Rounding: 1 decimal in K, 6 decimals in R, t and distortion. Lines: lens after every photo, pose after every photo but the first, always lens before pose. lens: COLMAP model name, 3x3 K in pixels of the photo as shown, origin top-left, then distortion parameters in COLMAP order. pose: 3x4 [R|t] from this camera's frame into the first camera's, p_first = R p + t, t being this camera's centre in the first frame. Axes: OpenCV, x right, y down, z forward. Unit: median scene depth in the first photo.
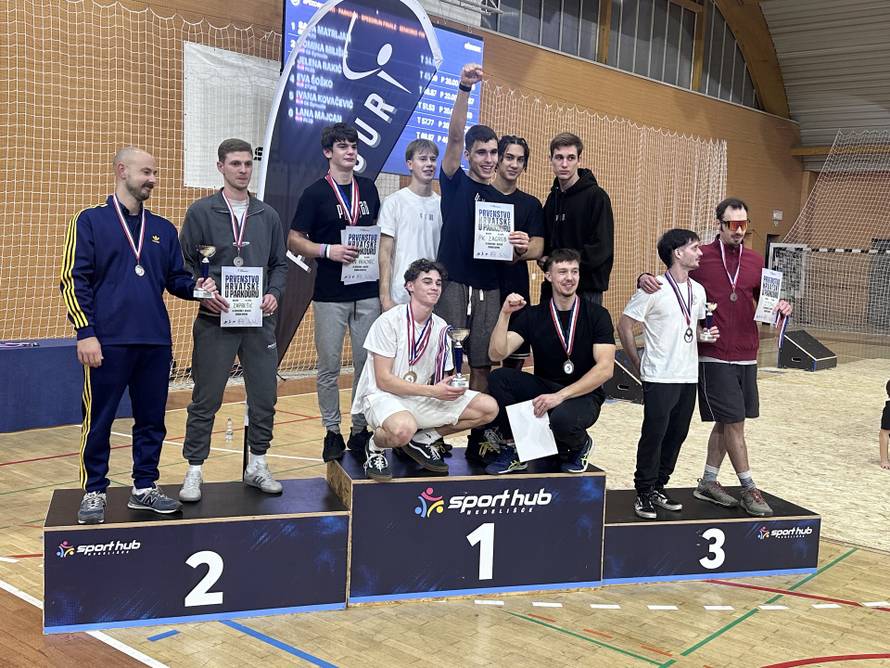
lens RADIAL K [[983.9, 0, 452.2], [0, 983.9, 336.9], [0, 0, 1]] dist [0.106440, 0.000000]
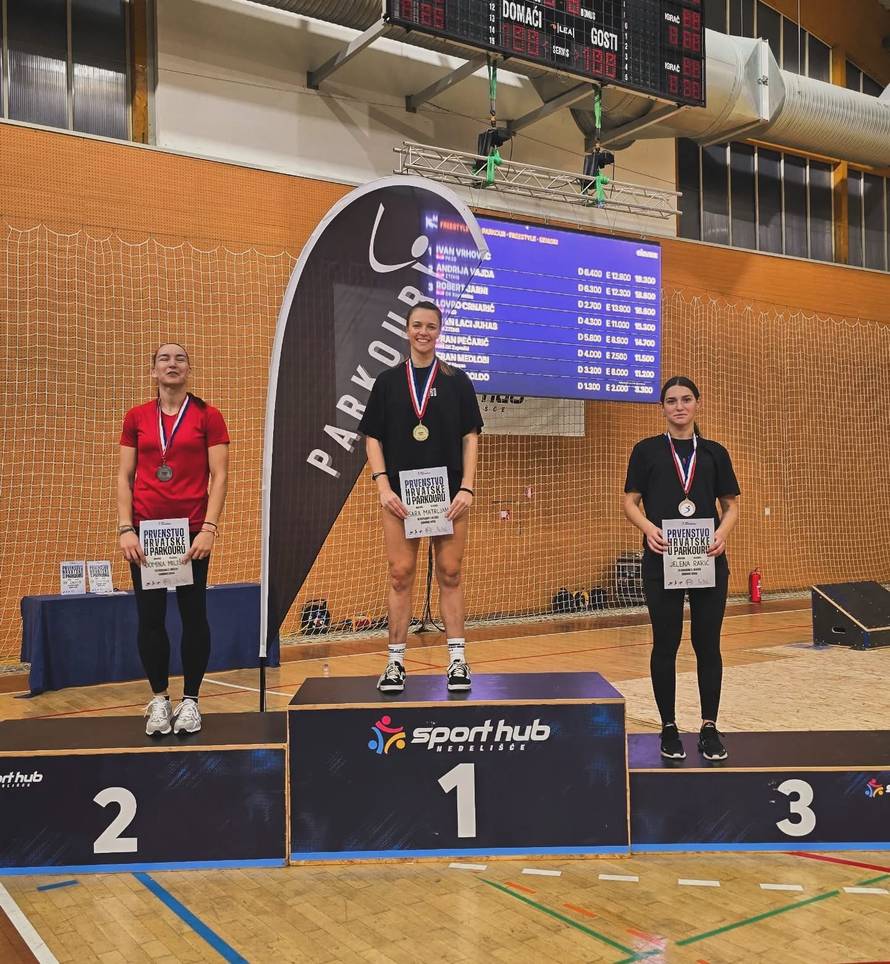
lens RADIAL K [[1058.1, 0, 438.6], [0, 1058.1, 474.8], [0, 0, 1]] dist [0.054503, 0.000000]
pose [[0.956692, -0.066771, -0.283342, 0.272650], [0.030452, 0.990954, -0.130705, 0.070186], [0.289506, 0.116416, 0.950070, 0.157553]]
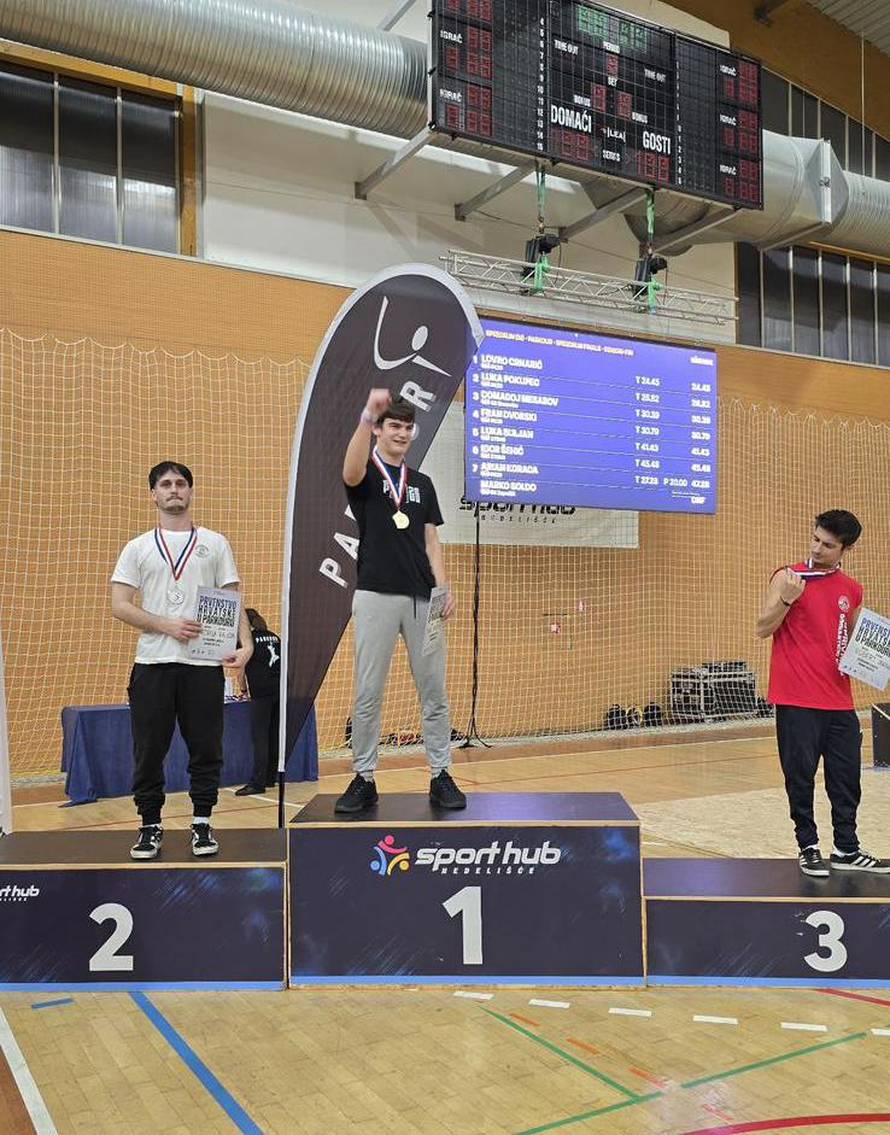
lens RADIAL K [[1063.6, 0, 440.3], [0, 1063.6, 575.0], [0, 0, 1]] dist [0.044684, 0.000000]
pose [[0.937616, -0.068167, -0.340923, 0.309036], [0.019325, 0.989293, -0.144660, 0.070617], [0.347134, 0.129047, 0.928894, 0.201241]]
